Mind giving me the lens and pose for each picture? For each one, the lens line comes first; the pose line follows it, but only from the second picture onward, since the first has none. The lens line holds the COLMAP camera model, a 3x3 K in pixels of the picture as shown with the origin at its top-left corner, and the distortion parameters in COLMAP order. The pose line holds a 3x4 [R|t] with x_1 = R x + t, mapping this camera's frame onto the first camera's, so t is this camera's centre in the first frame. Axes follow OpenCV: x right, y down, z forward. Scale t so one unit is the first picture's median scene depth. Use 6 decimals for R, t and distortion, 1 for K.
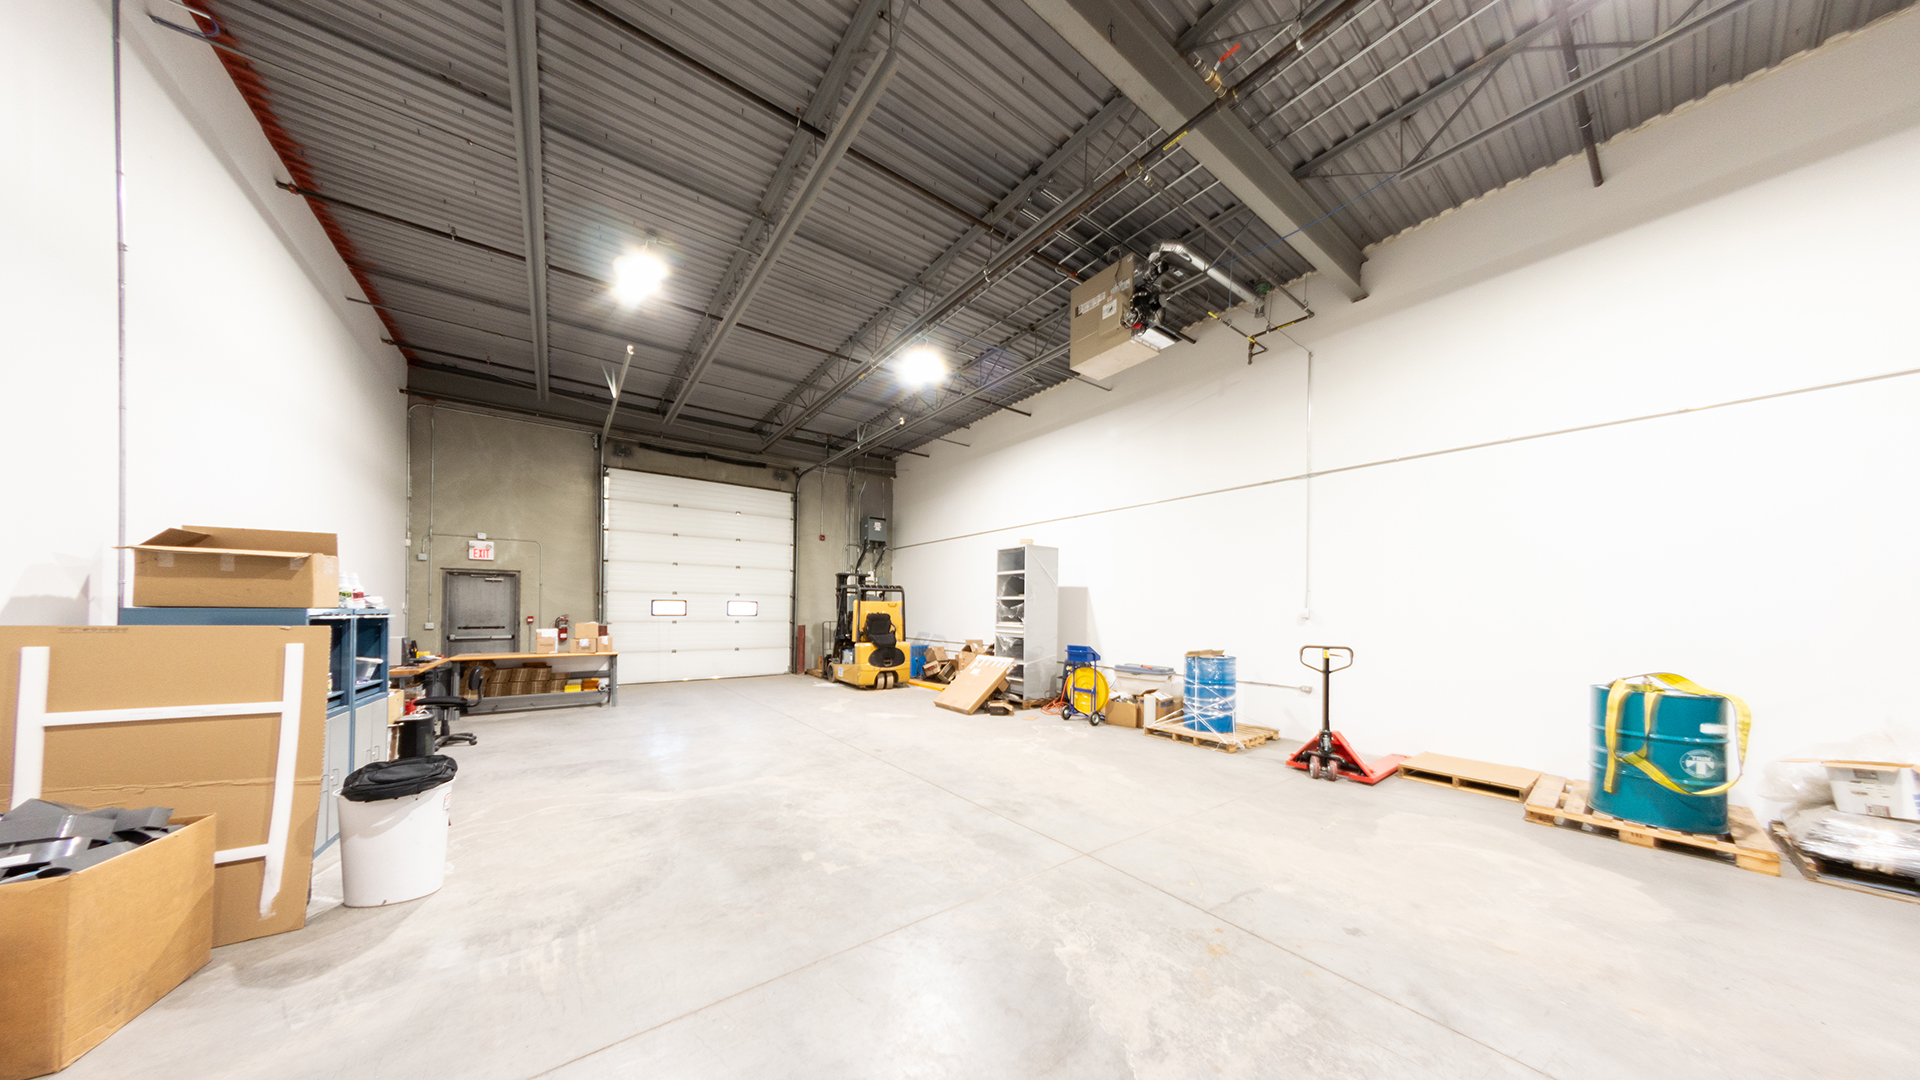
lens RADIAL K [[570.1, 0, 957.5], [0, 570.1, 610.3], [0, 0, 1]] dist [-0.000083, -0.000023]
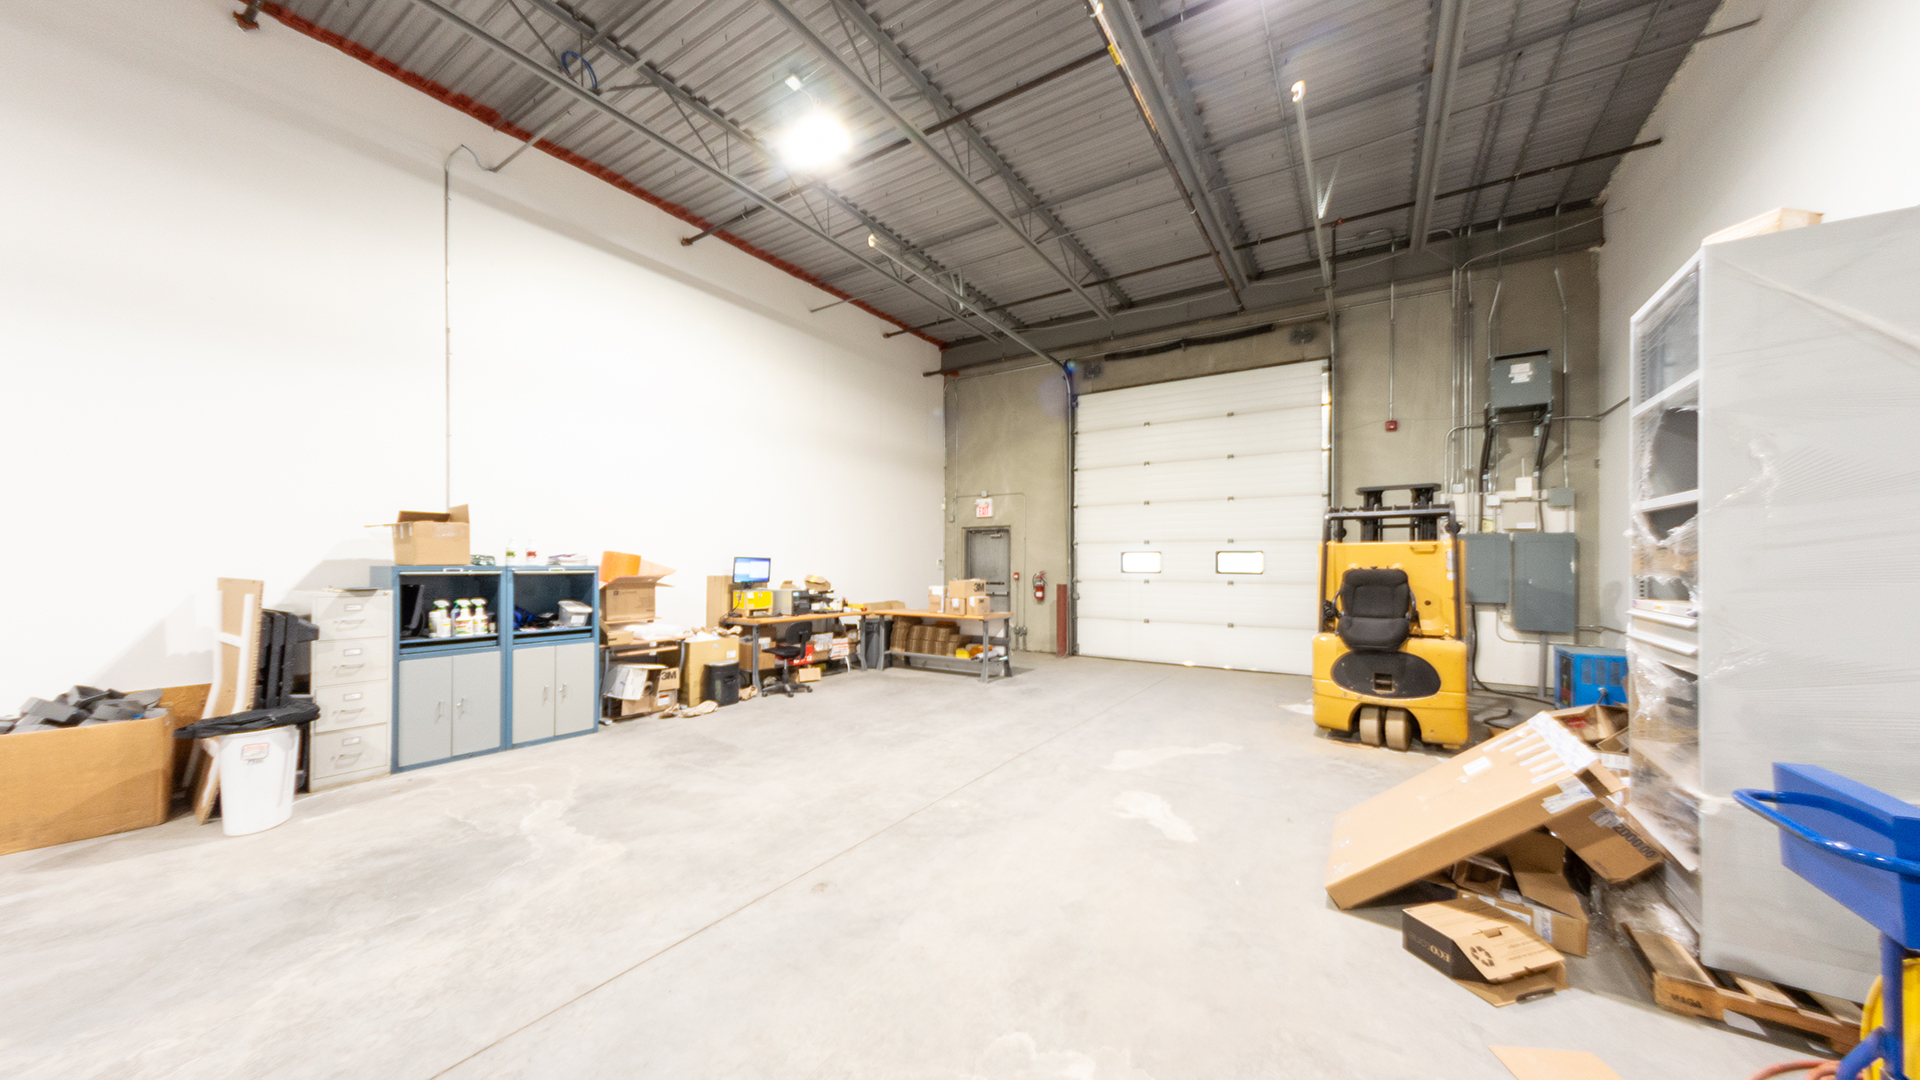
lens RADIAL K [[629.1, 0, 959.1], [0, 629.1, 564.7], [0, 0, 1]] dist [0.000567, 0.000016]
pose [[0.369646, -0.006377, -0.929151, 0.195786], [0.004811, 0.999976, -0.004949, 0.002198], [0.929160, -0.002640, 0.369668, 0.530165]]
